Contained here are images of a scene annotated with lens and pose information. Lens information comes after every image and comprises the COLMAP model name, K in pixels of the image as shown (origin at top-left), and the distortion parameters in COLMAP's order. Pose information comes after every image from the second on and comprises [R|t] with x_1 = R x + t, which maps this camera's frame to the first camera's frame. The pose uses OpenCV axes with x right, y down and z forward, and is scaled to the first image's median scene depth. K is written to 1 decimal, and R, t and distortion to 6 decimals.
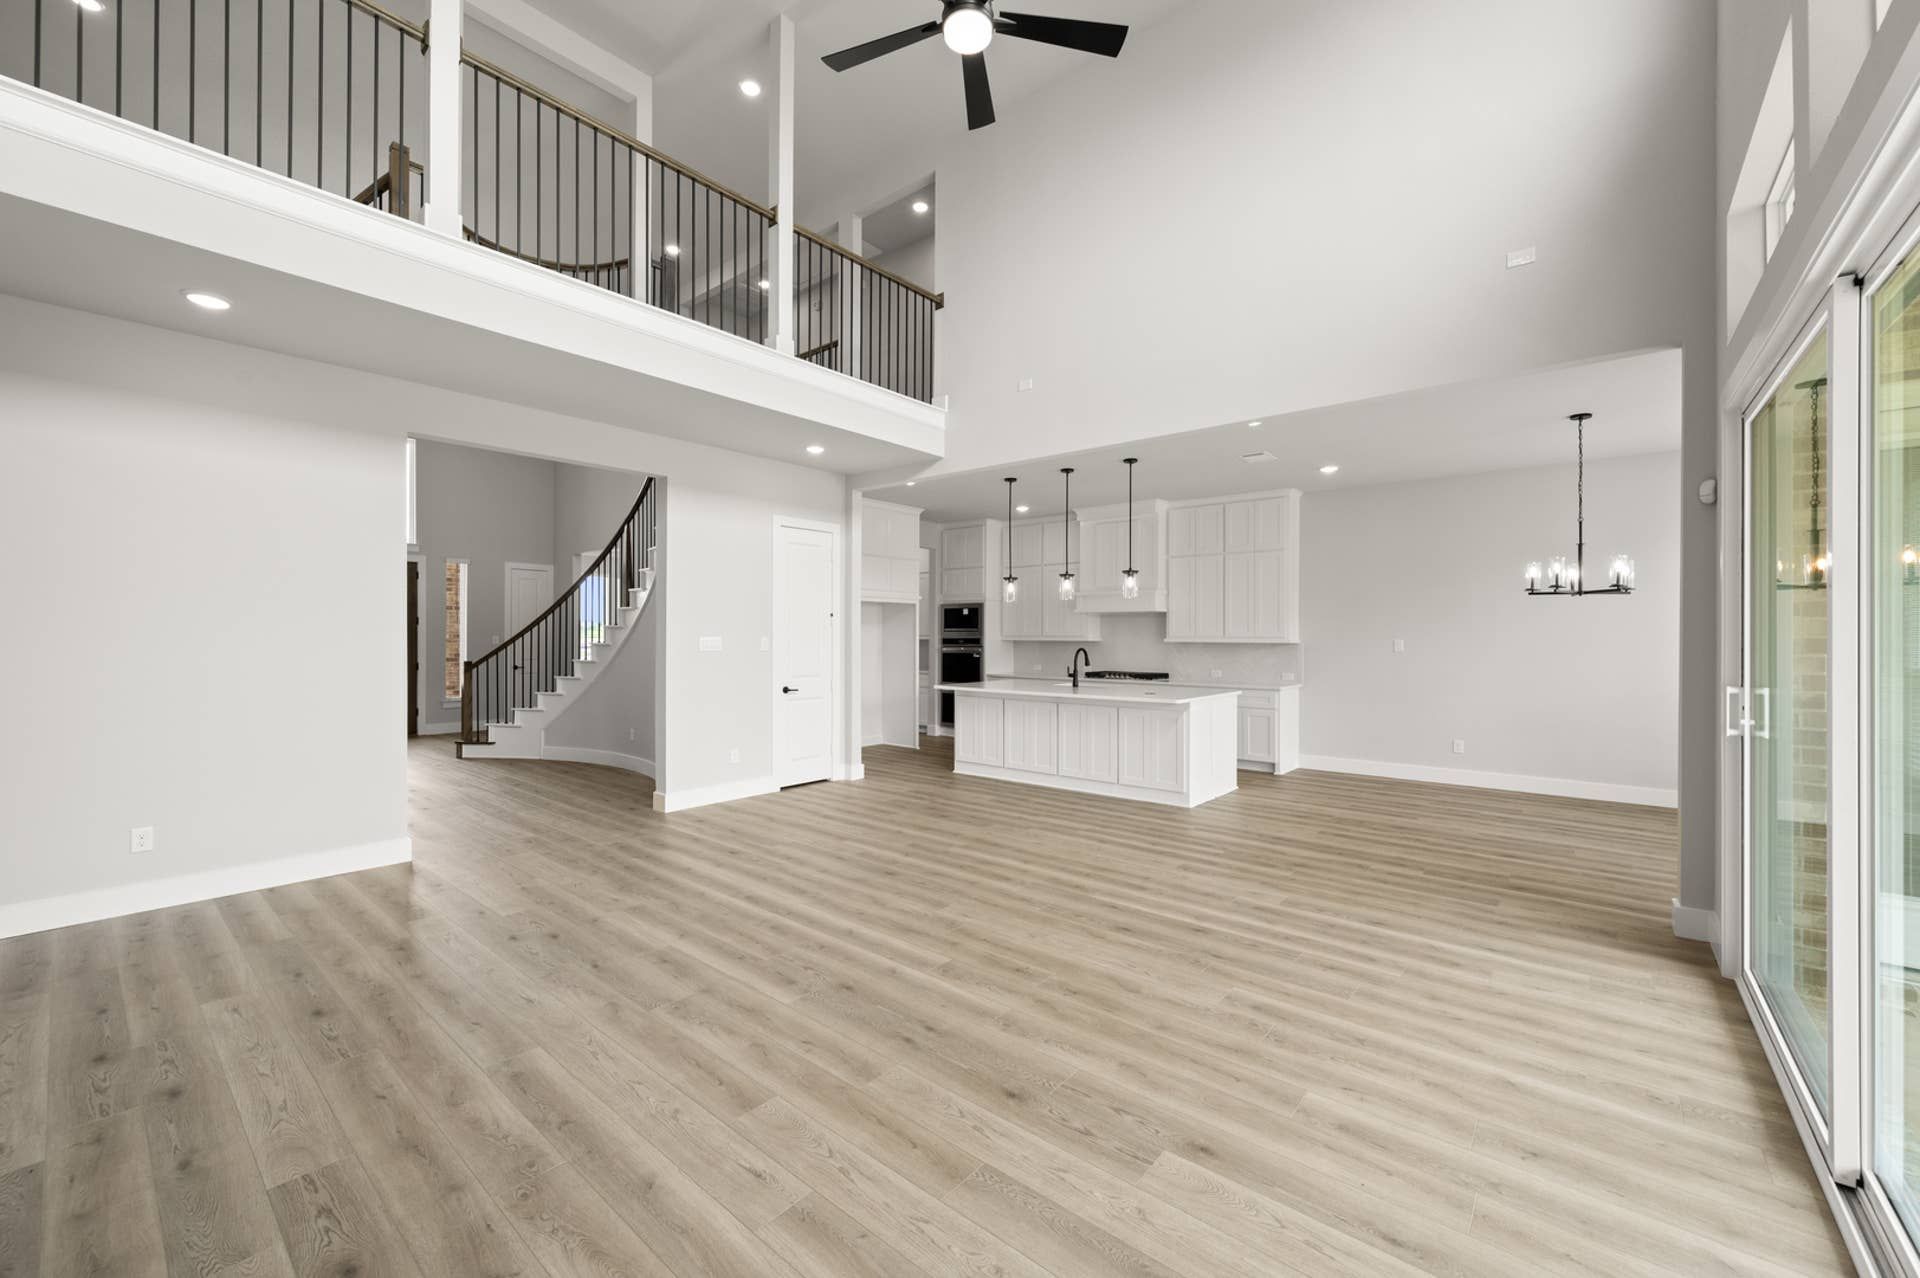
lens RADIAL K [[753.7, 0, 959.3], [0, 753.7, 634.5], [0, 0, 1]] dist [-0.001336, -0.000018]
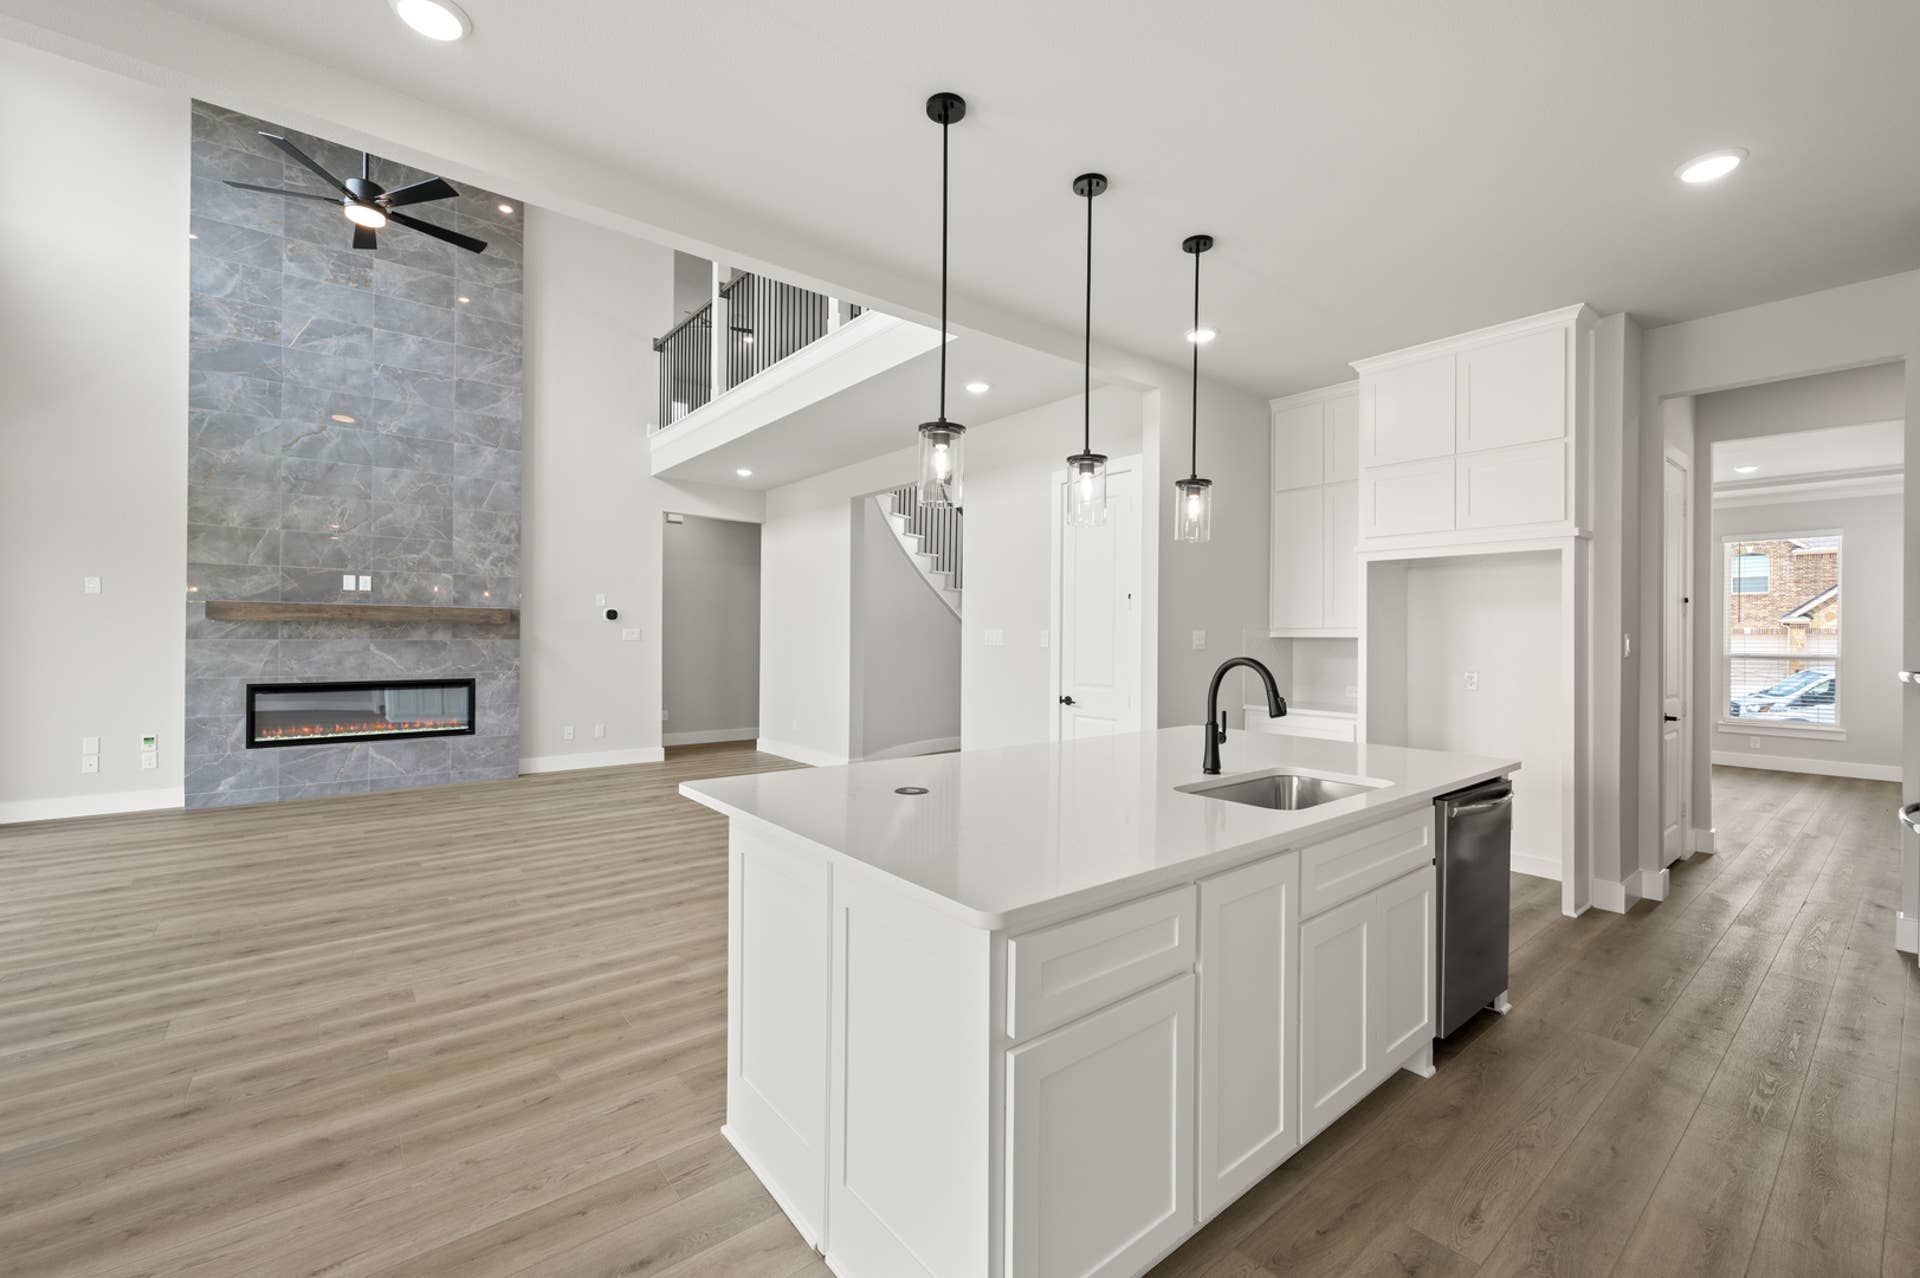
lens RADIAL K [[791.0, 0, 964.5], [0, 791.0, 633.9], [0, 0, 1]] dist [-0.002750, 0.000090]
pose [[-0.184513, -0.004470, -0.982820, 0.518040], [-0.005666, 0.999978, -0.003485, 0.009786], [0.982814, 0.004926, -0.184534, 0.961853]]
